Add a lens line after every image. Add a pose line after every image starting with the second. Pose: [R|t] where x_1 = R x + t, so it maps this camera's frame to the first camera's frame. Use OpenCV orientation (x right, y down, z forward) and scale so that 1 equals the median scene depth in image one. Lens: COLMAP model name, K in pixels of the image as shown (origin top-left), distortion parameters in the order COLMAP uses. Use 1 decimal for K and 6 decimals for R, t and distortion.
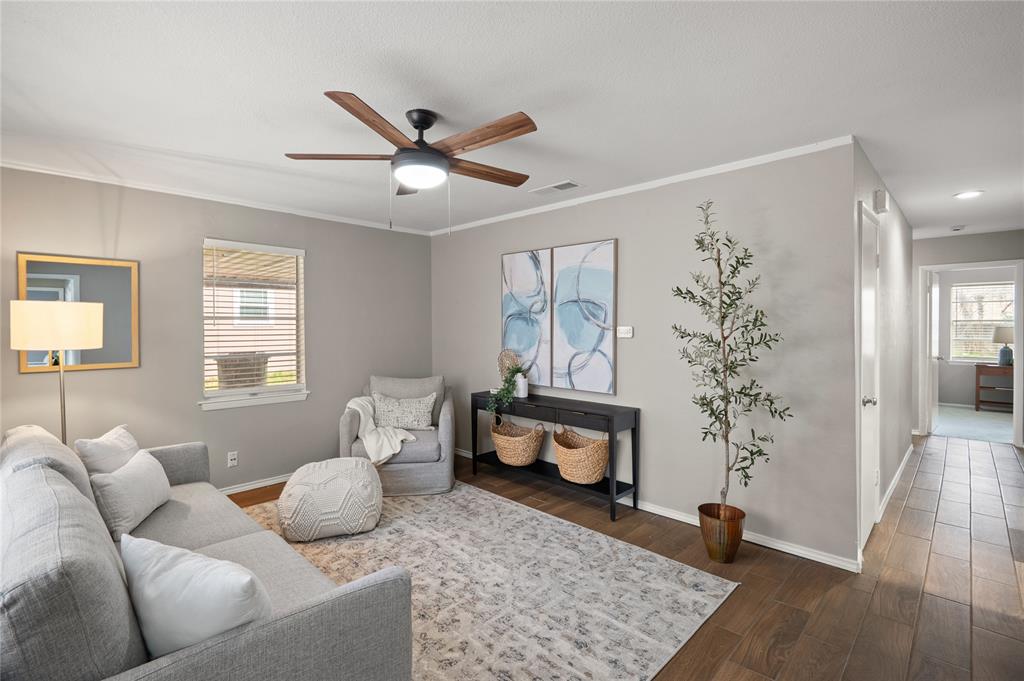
lens RADIAL K [[474.7, 0, 515.6], [0, 474.7, 334.1], [0, 0, 1]] dist [0.013781, -0.011703]
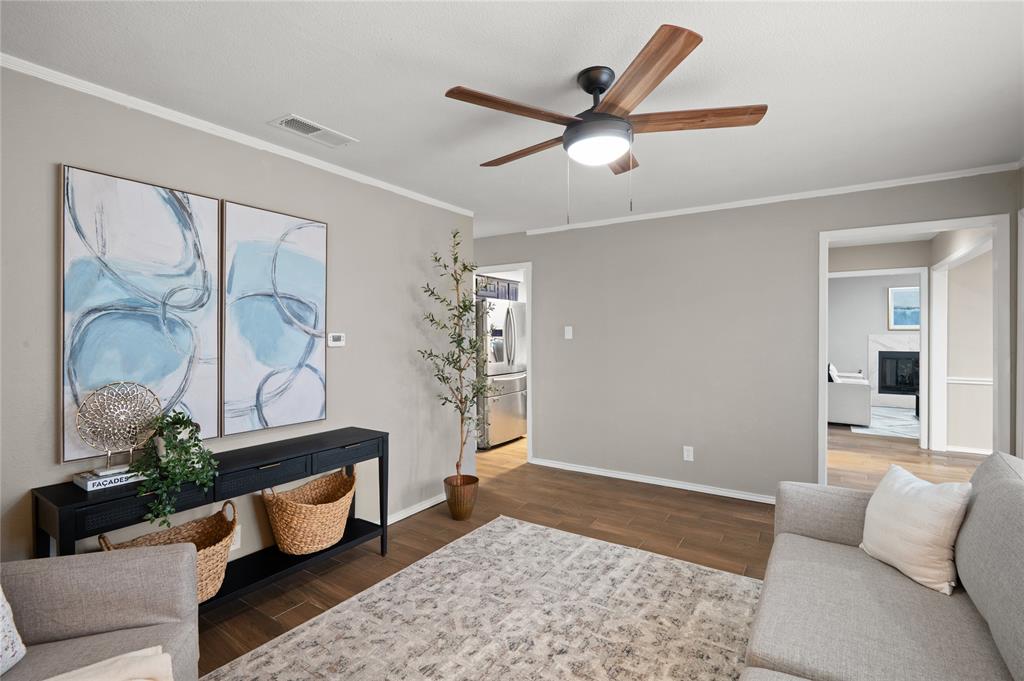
lens RADIAL K [[474.7, 0, 515.6], [0, 474.7, 334.1], [0, 0, 1]] dist [0.013781, -0.011703]
pose [[-0.180367, -0.001266, 0.983599, -0.634633], [0.019904, 0.999790, 0.004936, -0.011802], [-0.983398, 0.020467, -0.180304, 0.828270]]
